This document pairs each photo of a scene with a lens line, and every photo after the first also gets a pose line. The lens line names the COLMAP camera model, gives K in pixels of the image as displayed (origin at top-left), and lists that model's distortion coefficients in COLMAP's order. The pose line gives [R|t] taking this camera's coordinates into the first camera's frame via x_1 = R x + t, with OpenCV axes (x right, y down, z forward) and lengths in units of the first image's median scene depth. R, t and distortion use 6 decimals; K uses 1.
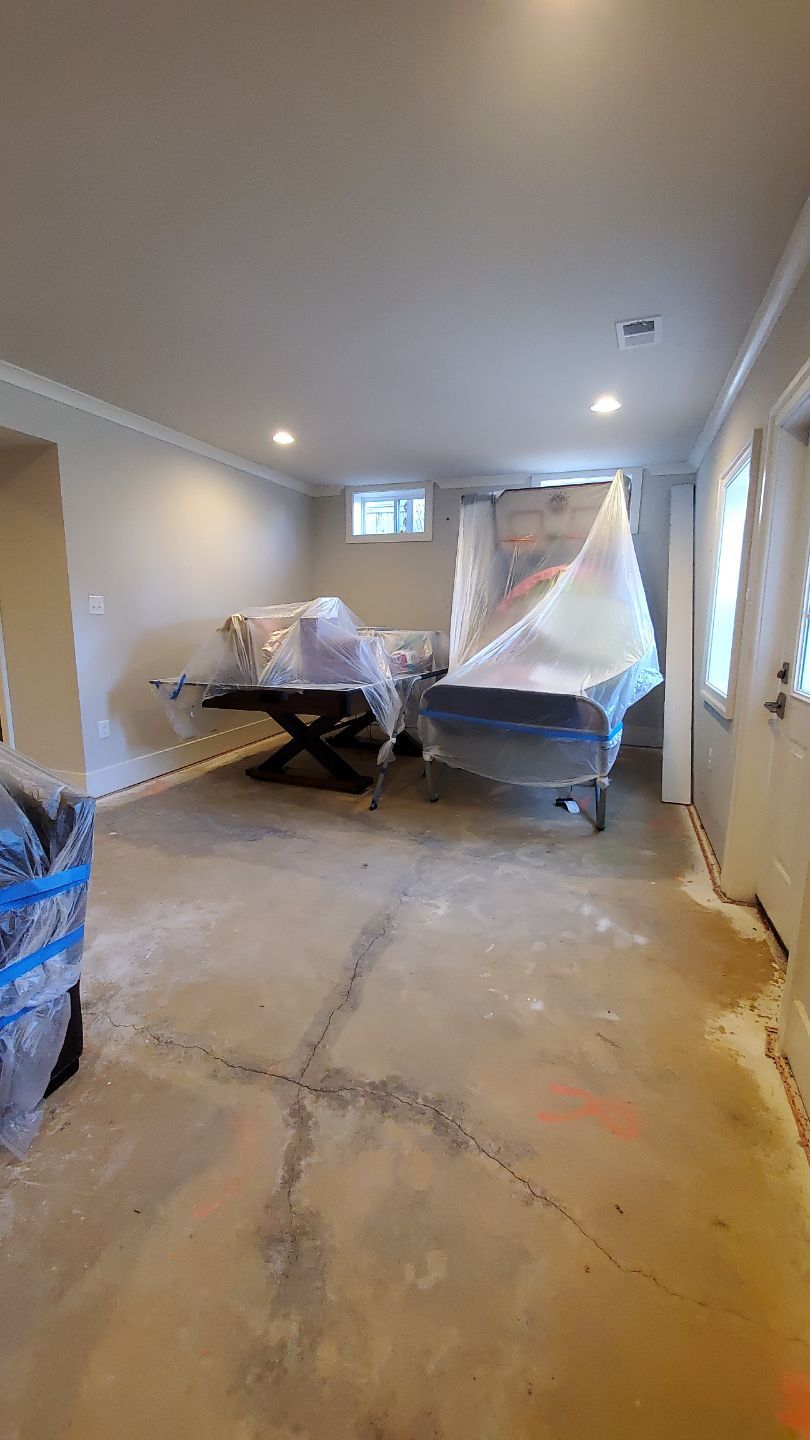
lens RADIAL K [[568.8, 0, 409.5], [0, 568.8, 706.6], [0, 0, 1]] dist [0.009151, -0.015538]
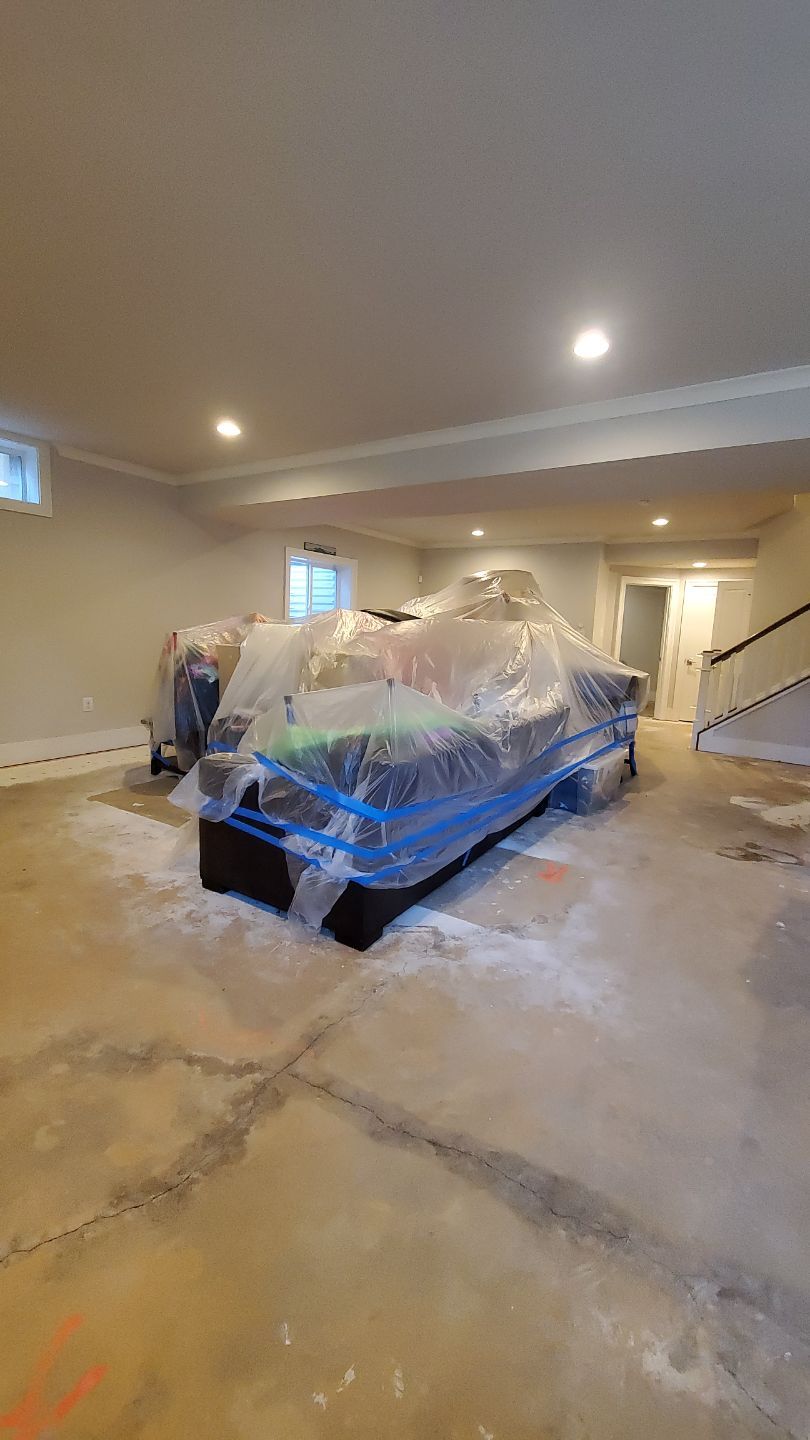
lens RADIAL K [[568.8, 0, 409.5], [0, 568.8, 706.6], [0, 0, 1]] dist [0.009151, -0.015538]
pose [[-0.229655, 0.115862, -0.966351, 0.456868], [-0.206989, 0.964361, 0.164815, -0.126998], [0.951007, 0.237875, -0.197488, 0.870548]]
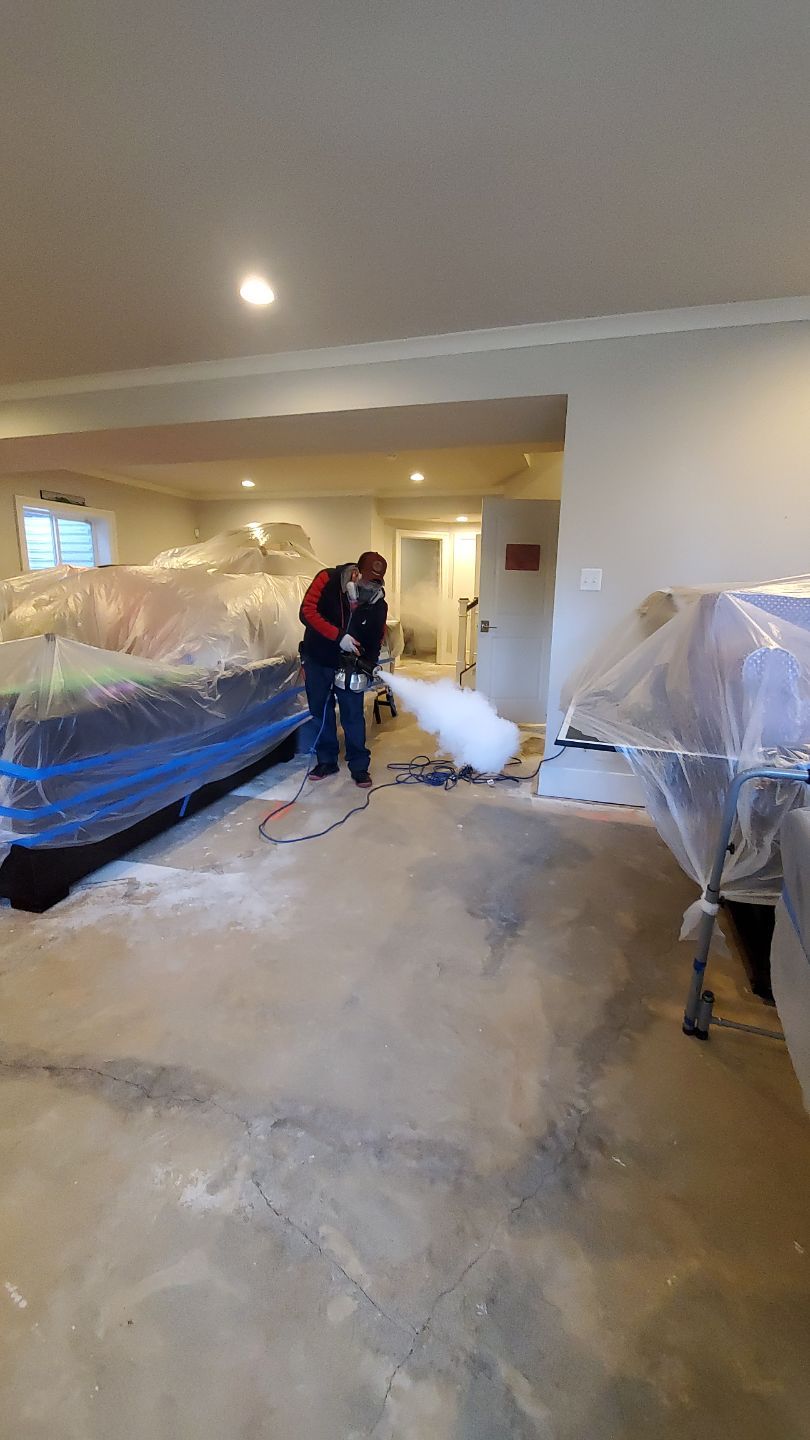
lens RADIAL K [[568.8, 0, 409.5], [0, 568.8, 706.6], [0, 0, 1]] dist [0.009151, -0.015538]
pose [[0.064335, 0.193171, -0.979054, 0.492482], [-0.180702, 0.967123, 0.178942, -0.165384], [0.981432, 0.165405, 0.097126, 1.157828]]
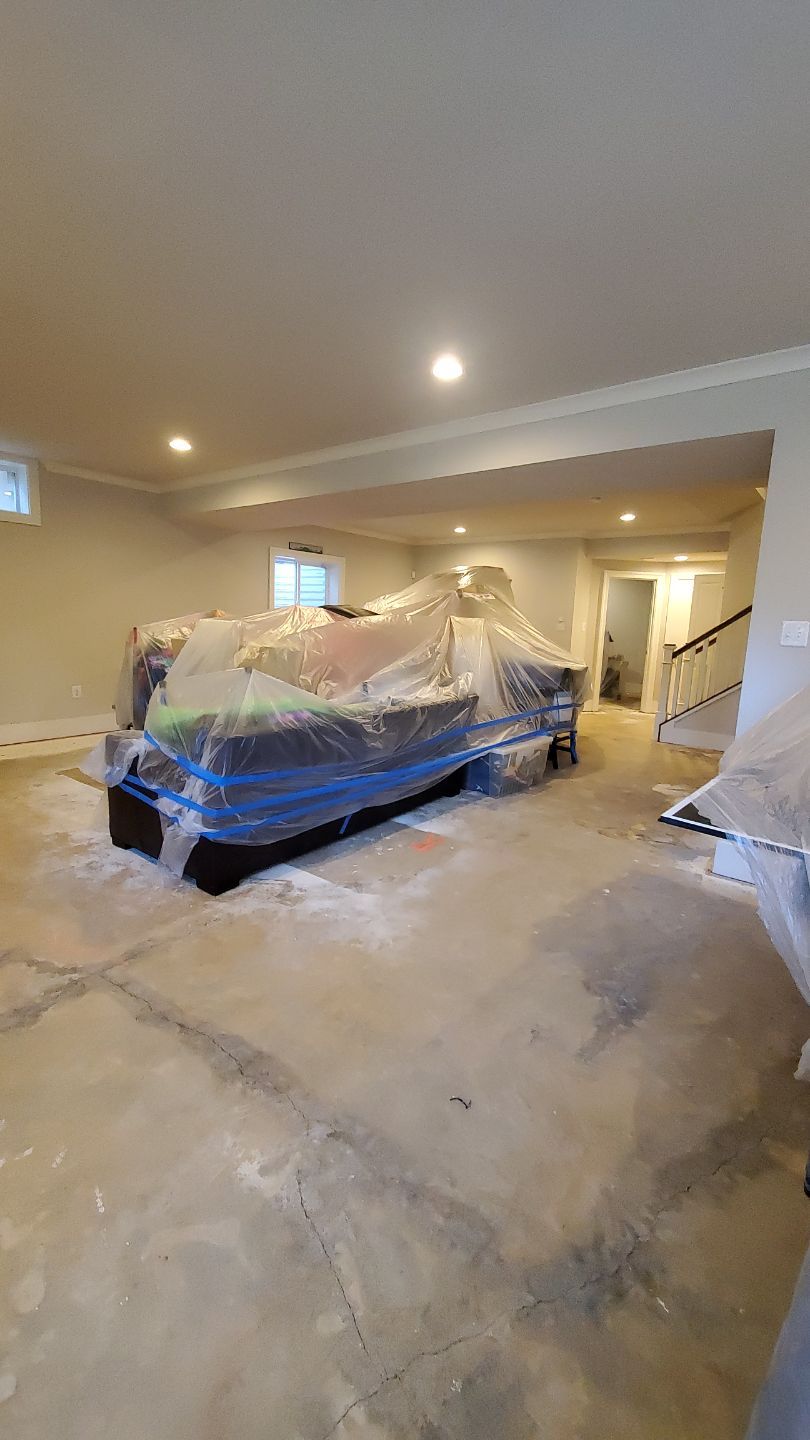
lens RADIAL K [[568.8, 0, 409.5], [0, 568.8, 706.6], [0, 0, 1]] dist [0.009151, -0.015538]
pose [[-0.308221, 0.123662, -0.943243, 0.505247], [-0.200138, 0.960895, 0.191375, -0.216766], [0.930024, 0.247765, -0.271419, 1.285680]]
